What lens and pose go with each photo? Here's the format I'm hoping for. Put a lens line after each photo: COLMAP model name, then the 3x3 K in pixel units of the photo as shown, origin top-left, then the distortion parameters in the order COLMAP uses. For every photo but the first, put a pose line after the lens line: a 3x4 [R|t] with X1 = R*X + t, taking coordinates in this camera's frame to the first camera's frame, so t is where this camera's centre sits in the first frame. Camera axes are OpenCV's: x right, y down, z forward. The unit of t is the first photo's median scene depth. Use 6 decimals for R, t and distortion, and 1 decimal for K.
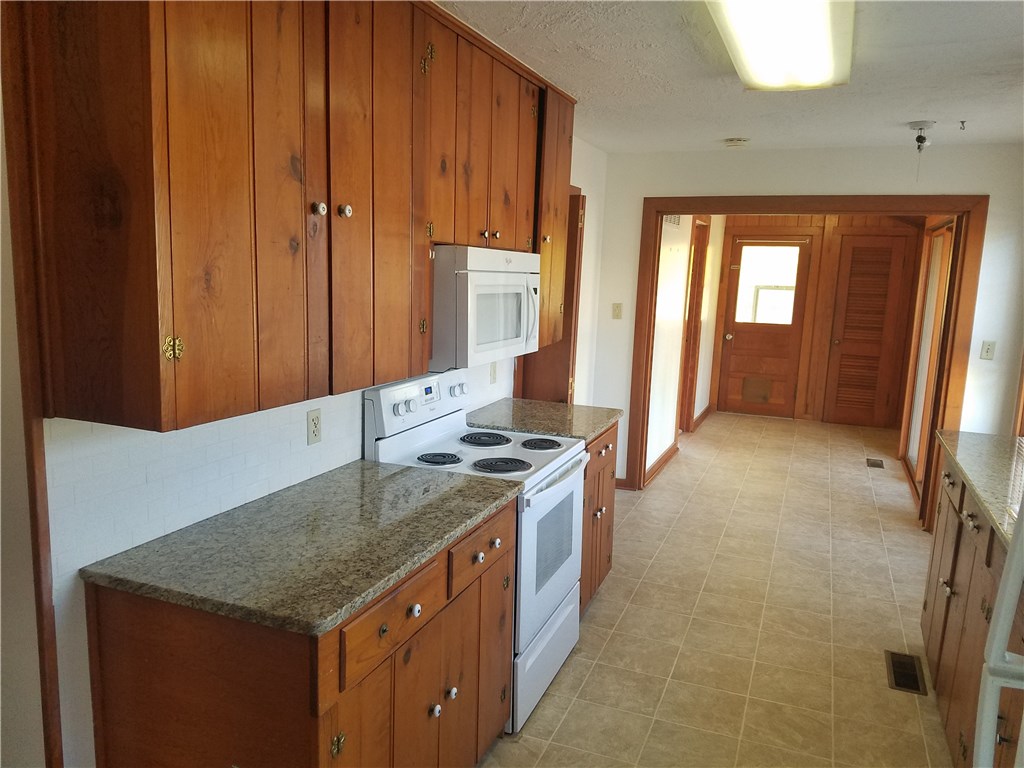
lens RADIAL K [[784.0, 0, 503.1], [0, 784.0, 389.8], [0, 0, 1]] dist [0.104967, -0.136744]
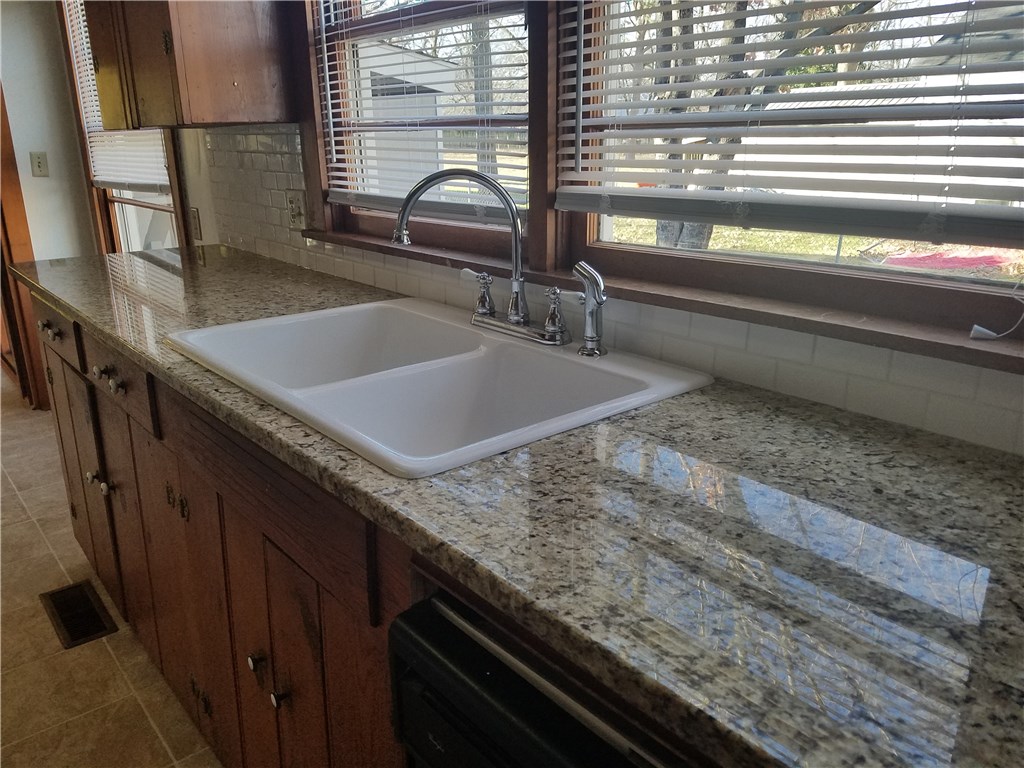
lens RADIAL K [[784.0, 0, 503.1], [0, 784.0, 389.8], [0, 0, 1]] dist [0.104967, -0.136744]
pose [[0.476277, -0.309230, 0.823126, 0.173362], [0.166044, 0.950908, 0.261159, 0.048521], [-0.863475, 0.012292, 0.504242, 0.340890]]
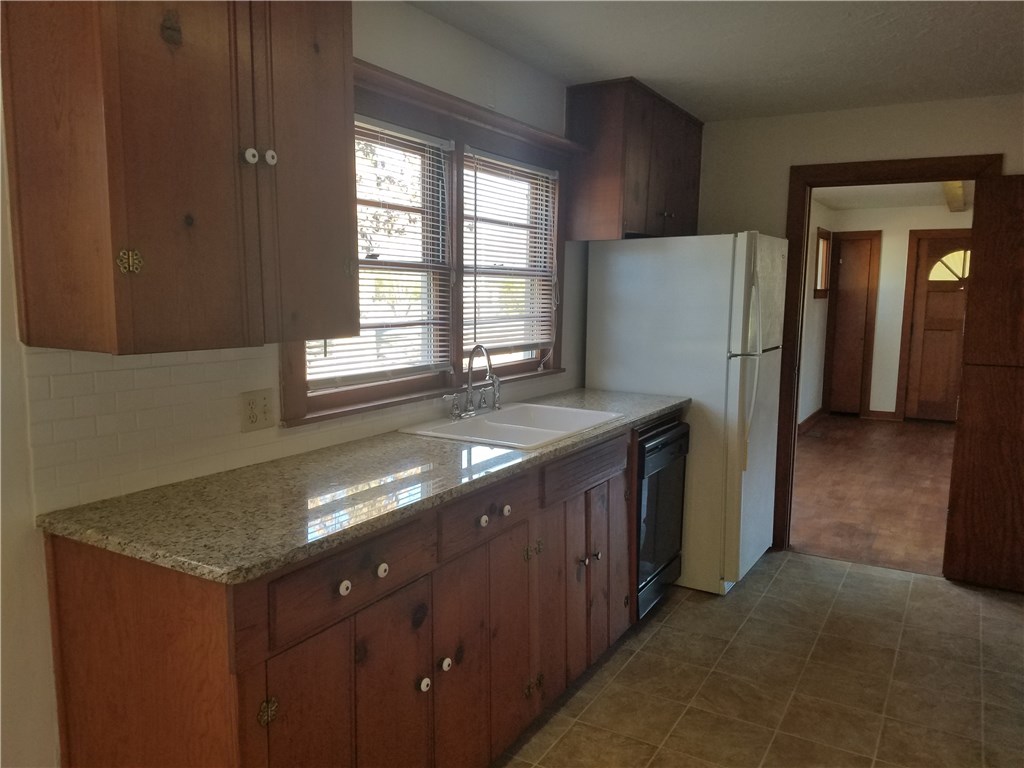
lens RADIAL K [[784.0, 0, 503.1], [0, 784.0, 389.8], [0, 0, 1]] dist [0.104967, -0.136744]
pose [[-0.989507, -0.070668, 0.126024, 0.406428], [-0.031257, 0.956270, 0.290809, -0.178591], [-0.141064, 0.283819, -0.948445, 1.485012]]
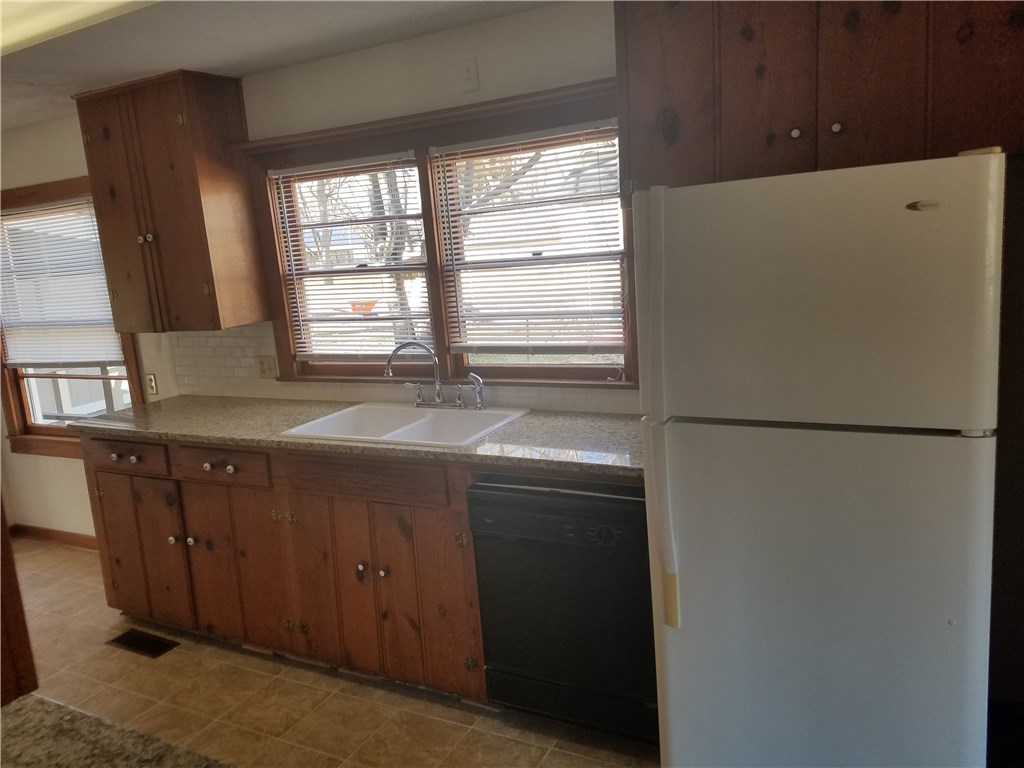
lens RADIAL K [[784.0, 0, 503.1], [0, 784.0, 389.8], [0, 0, 1]] dist [0.104967, -0.136744]
pose [[0.110700, -0.237871, 0.964968, -0.414464], [0.239626, 0.948679, 0.206366, -0.076783], [-0.964533, 0.208387, 0.162019, 0.311210]]
